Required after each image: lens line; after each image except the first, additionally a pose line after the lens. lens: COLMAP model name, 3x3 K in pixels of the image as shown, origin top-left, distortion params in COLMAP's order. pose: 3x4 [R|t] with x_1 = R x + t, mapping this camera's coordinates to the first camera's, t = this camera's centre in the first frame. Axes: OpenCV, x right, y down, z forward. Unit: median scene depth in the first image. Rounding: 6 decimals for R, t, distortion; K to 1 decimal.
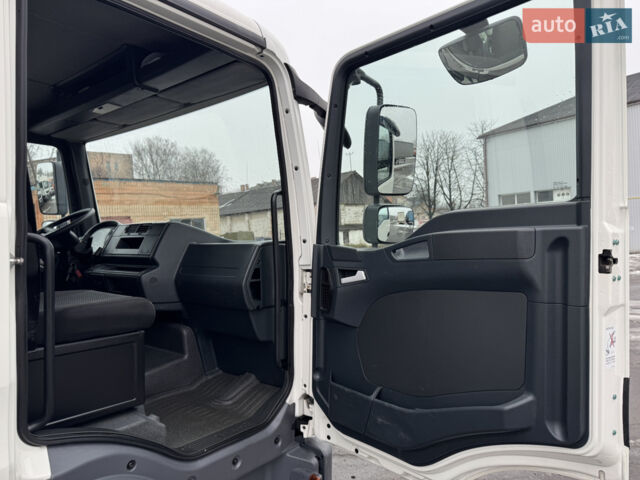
lens RADIAL K [[455.9, 0, 320.3], [0, 455.9, 241.7], [0, 0, 1]] dist [0.026205, -0.023201]
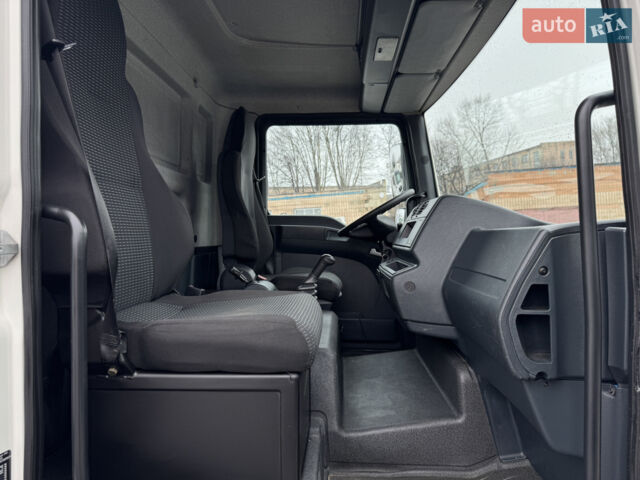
lens RADIAL K [[455.9, 0, 318.9], [0, 455.9, 235.5], [0, 0, 1]] dist [0.026205, -0.023201]
pose [[0.605827, 0.008867, -0.795547, 0.072672], [-0.004779, 0.999960, 0.007506, 0.008070], [0.795582, -0.000746, 0.605846, 0.503671]]
